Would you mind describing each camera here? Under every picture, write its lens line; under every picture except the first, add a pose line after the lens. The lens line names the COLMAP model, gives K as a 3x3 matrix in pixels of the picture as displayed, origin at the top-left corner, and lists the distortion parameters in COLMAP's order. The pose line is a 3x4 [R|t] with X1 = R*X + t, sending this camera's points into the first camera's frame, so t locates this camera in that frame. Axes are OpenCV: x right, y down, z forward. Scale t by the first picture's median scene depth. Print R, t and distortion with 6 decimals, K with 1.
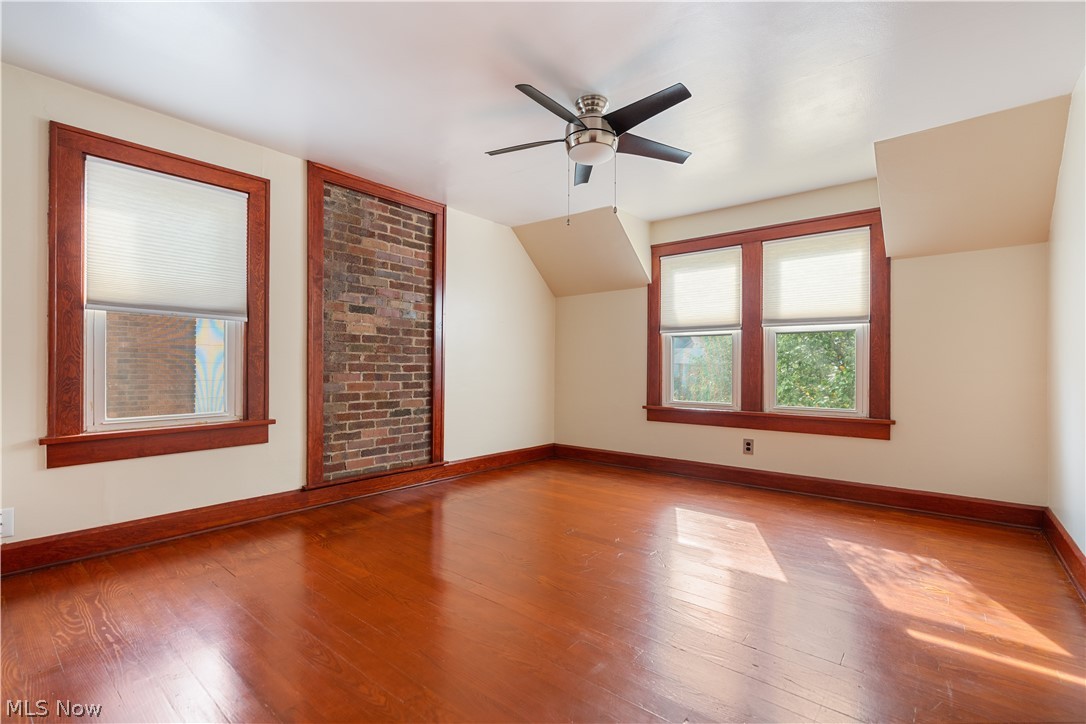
lens RADIAL K [[488.9, 0, 538.8], [0, 488.9, 367.6], [0, 0, 1]] dist [-0.007104, 0.002358]
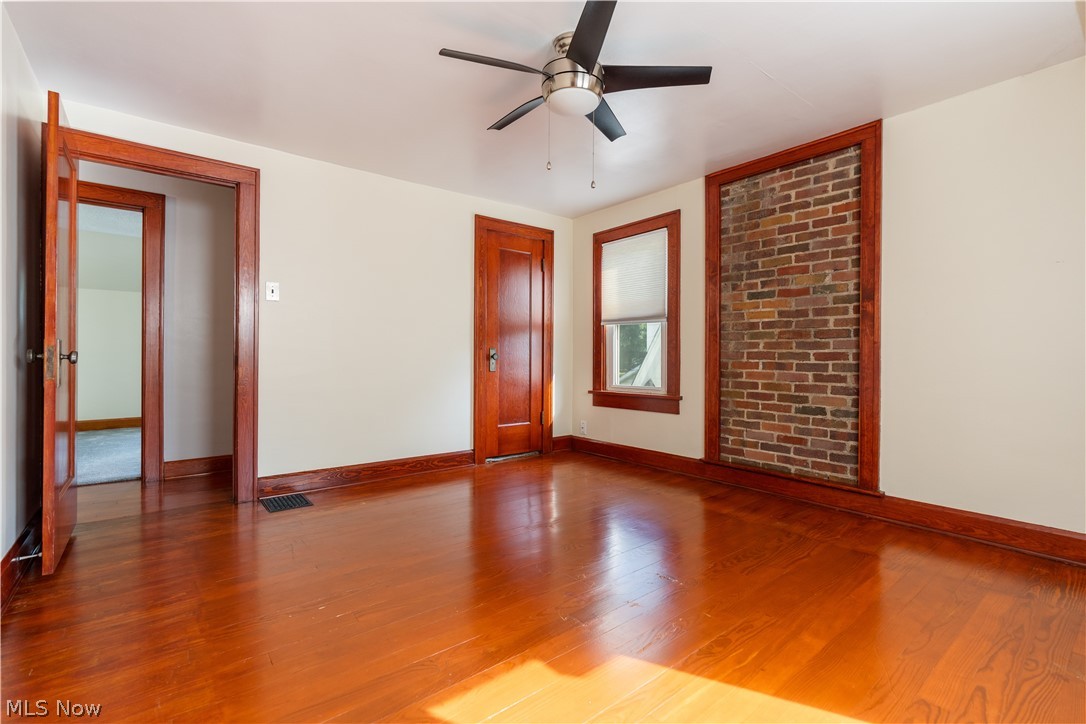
lens RADIAL K [[488.9, 0, 547.6], [0, 488.9, 354.9], [0, 0, 1]] dist [-0.007104, 0.002358]
pose [[-0.190893, -0.005893, -0.981593, 0.637479], [-0.002440, 0.999982, -0.005529, 0.004383], [0.981608, 0.001340, -0.190904, 0.751446]]
